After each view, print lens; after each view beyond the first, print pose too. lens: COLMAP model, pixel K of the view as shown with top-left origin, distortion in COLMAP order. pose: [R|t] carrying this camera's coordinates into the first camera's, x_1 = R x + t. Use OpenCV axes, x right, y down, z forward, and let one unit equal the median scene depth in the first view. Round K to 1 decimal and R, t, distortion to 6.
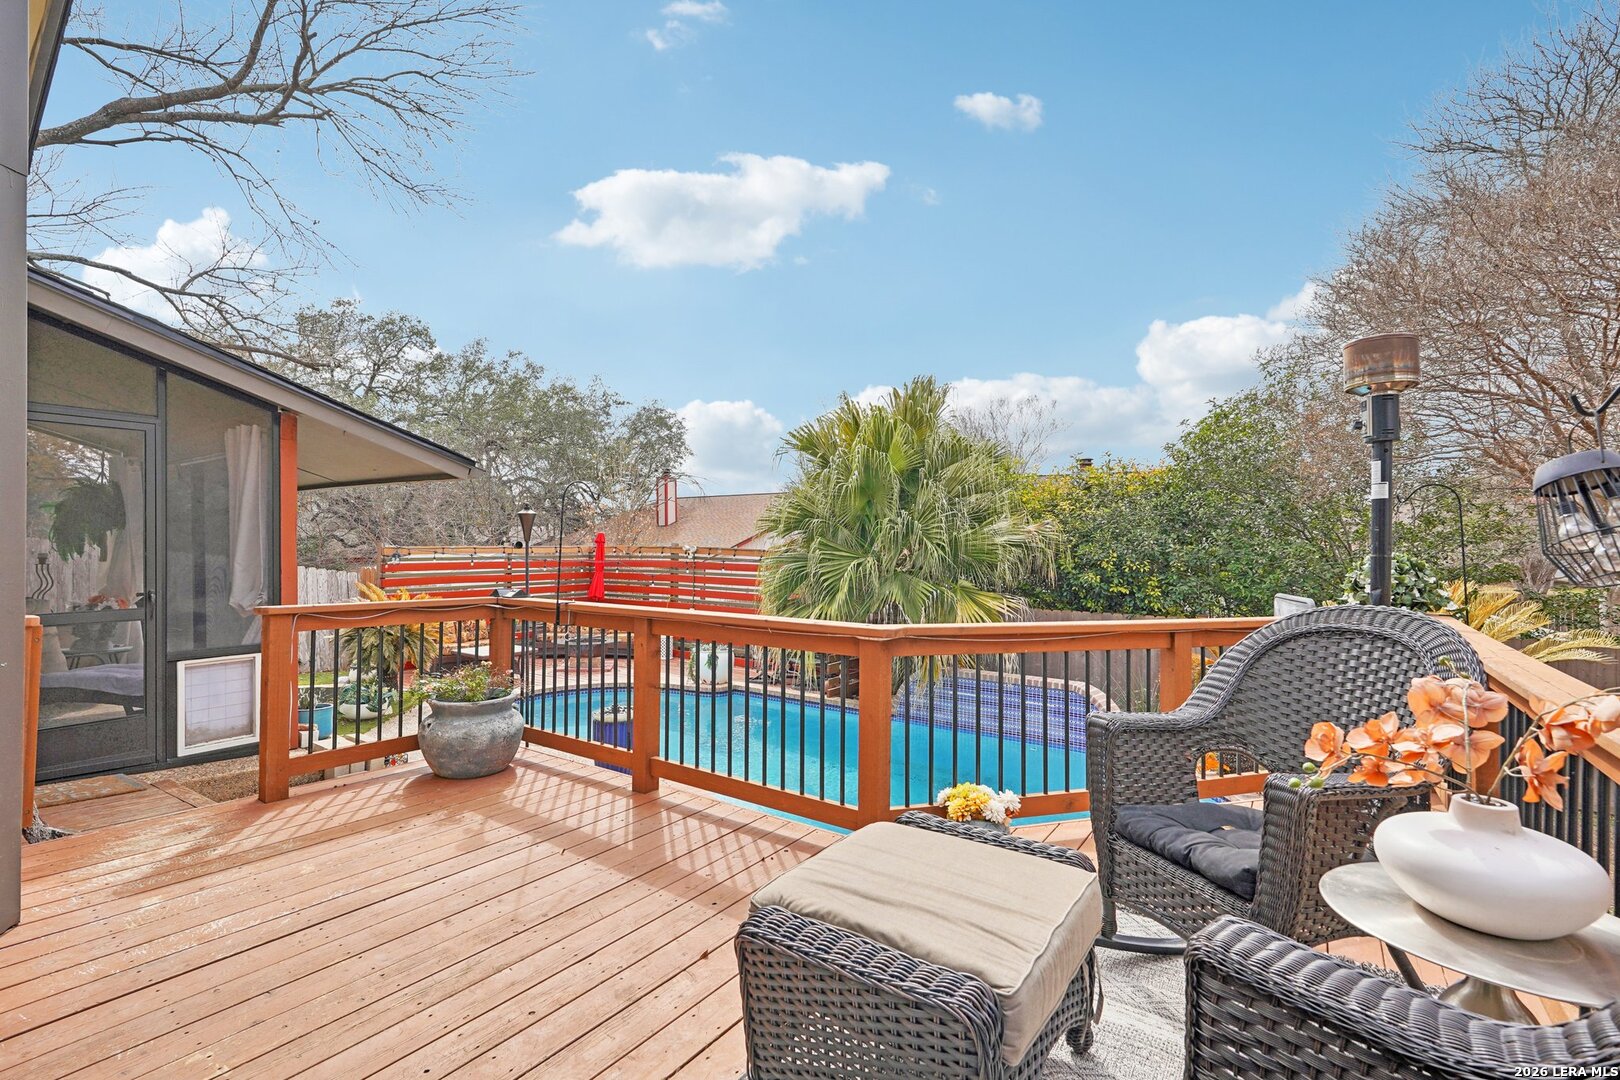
lens RADIAL K [[746.4, 0, 810.0], [0, 746.4, 540.0], [0, 0, 1]] dist [0.000821, 0.000126]
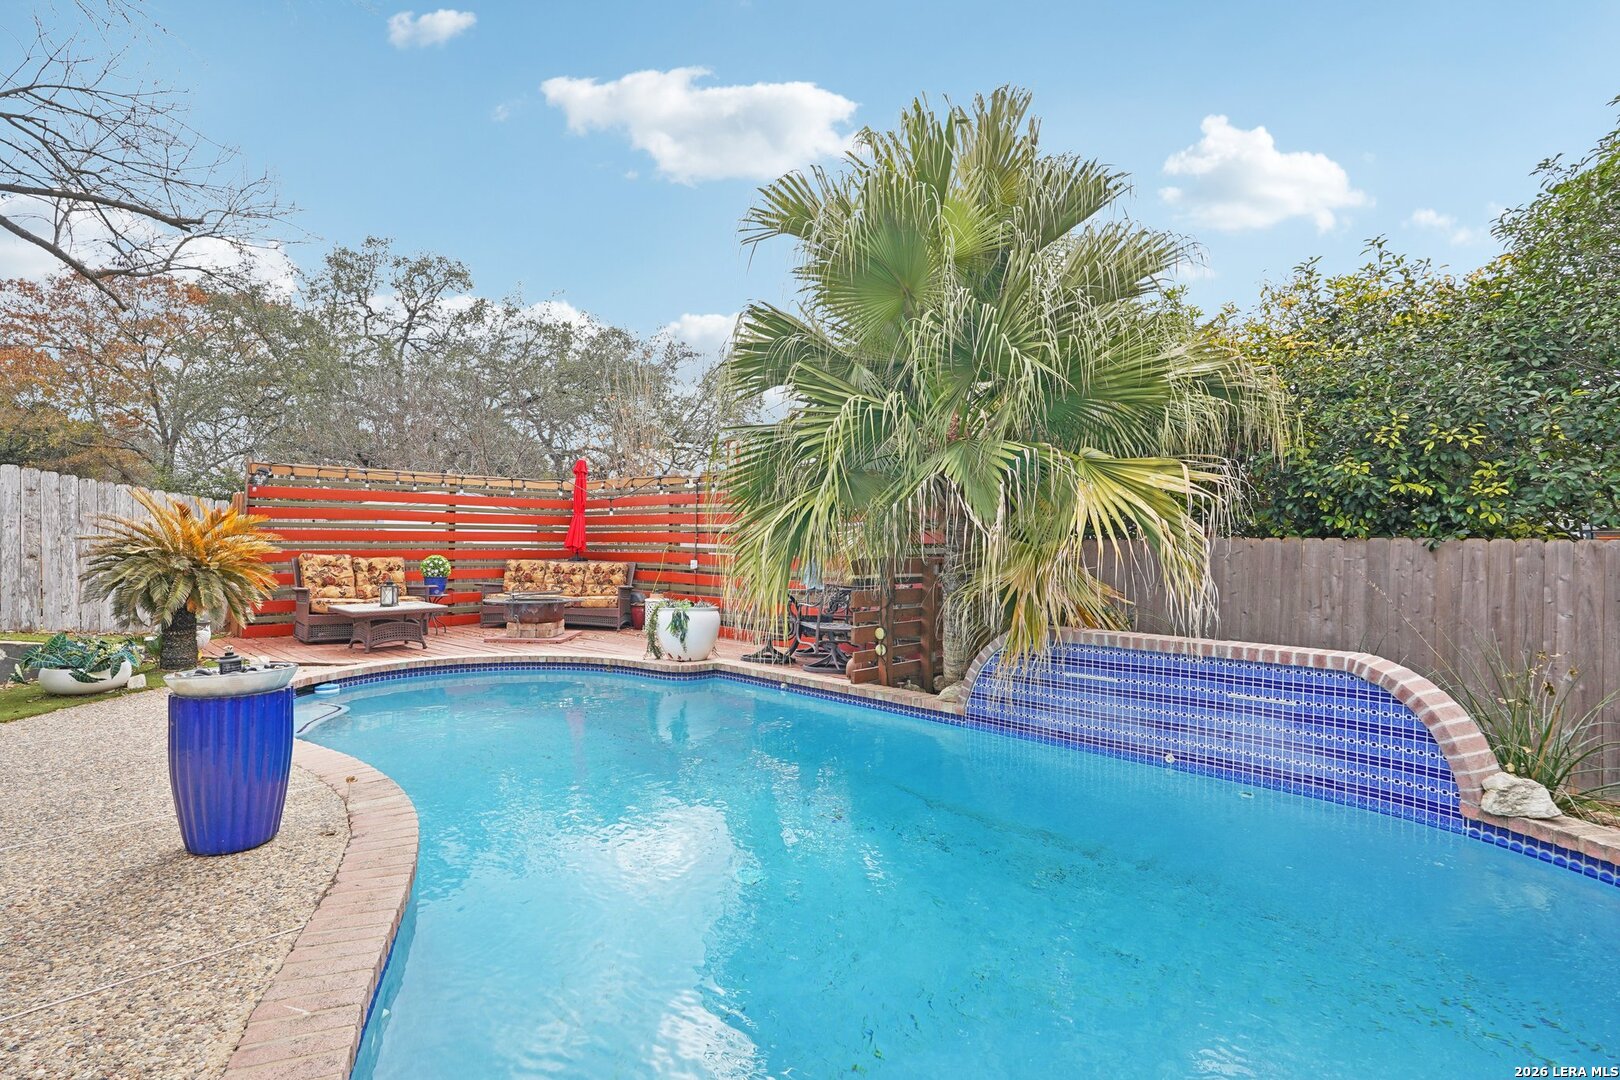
lens RADIAL K [[777.6, 0, 810.0], [0, 777.6, 540.0], [0, 0, 1]] dist [0.000284, -0.000024]
pose [[0.987499, -0.003639, -0.157584, 0.089175], [0.003811, 0.999992, 0.000789, 0.100376], [0.157580, -0.001379, 0.987505, 0.404529]]
